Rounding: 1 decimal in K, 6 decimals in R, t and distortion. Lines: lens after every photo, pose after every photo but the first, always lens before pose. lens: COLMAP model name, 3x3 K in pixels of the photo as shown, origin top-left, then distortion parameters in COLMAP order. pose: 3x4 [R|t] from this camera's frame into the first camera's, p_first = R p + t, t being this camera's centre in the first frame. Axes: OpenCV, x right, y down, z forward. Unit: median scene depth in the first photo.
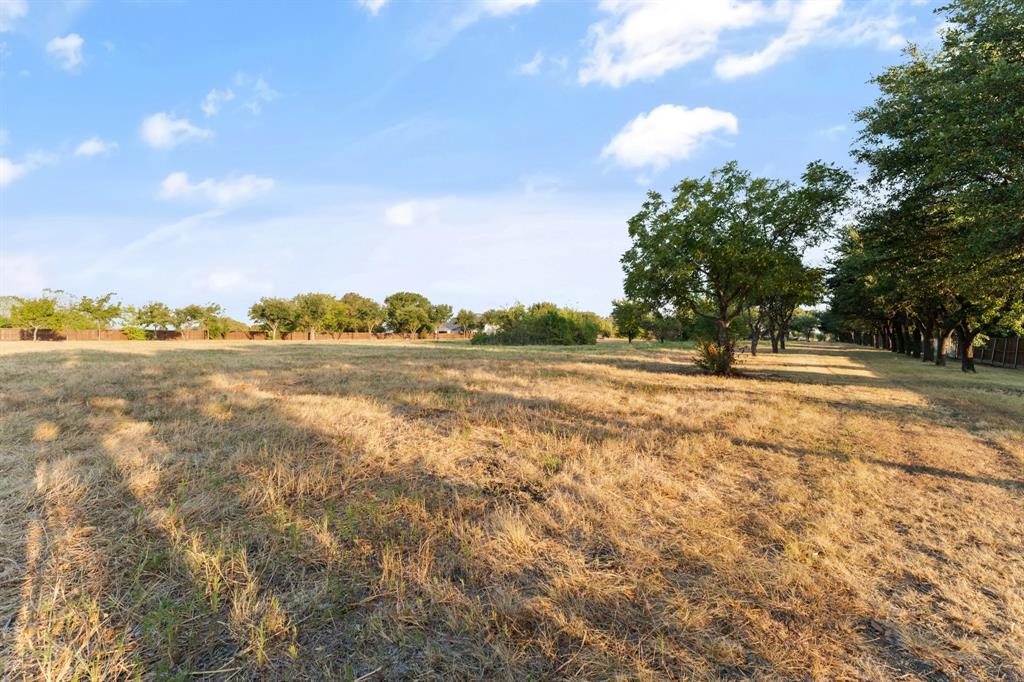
lens RADIAL K [[395.1, 0, 512.0], [0, 395.1, 341.0], [0, 0, 1]] dist [-0.000402, 0.000088]
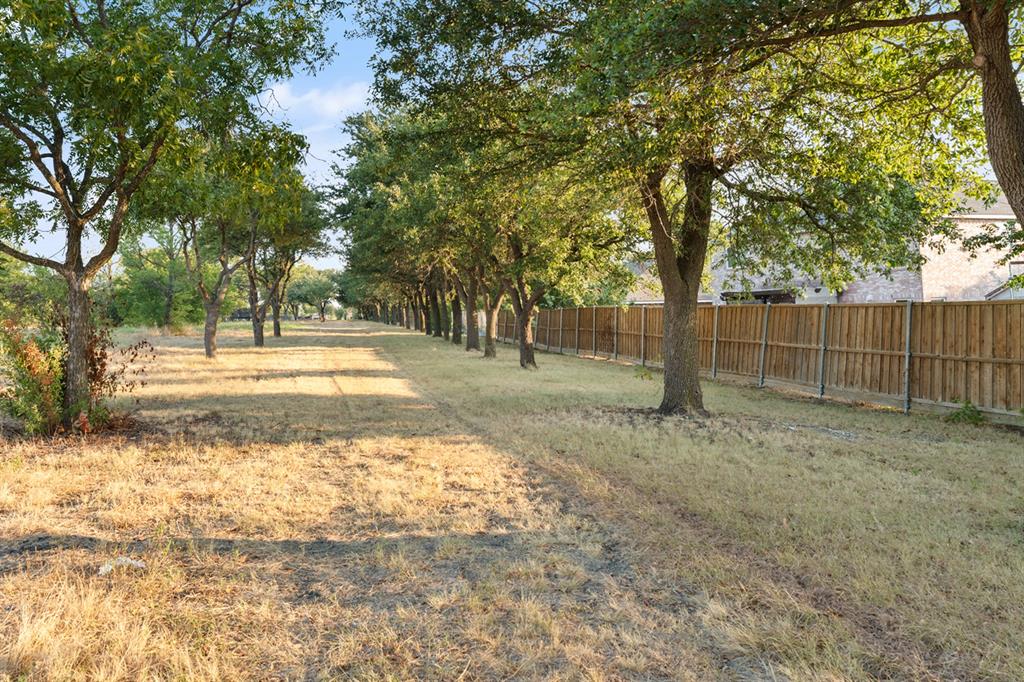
lens RADIAL K [[691.1, 0, 510.7], [0, 691.1, 311.4], [0, 0, 1]] dist [0.002886, -0.001121]
pose [[0.624041, -0.013562, 0.781274, 0.204202], [0.027717, 0.999604, -0.004787, 0.000020], [-0.780900, 0.024642, 0.624170, 0.226038]]
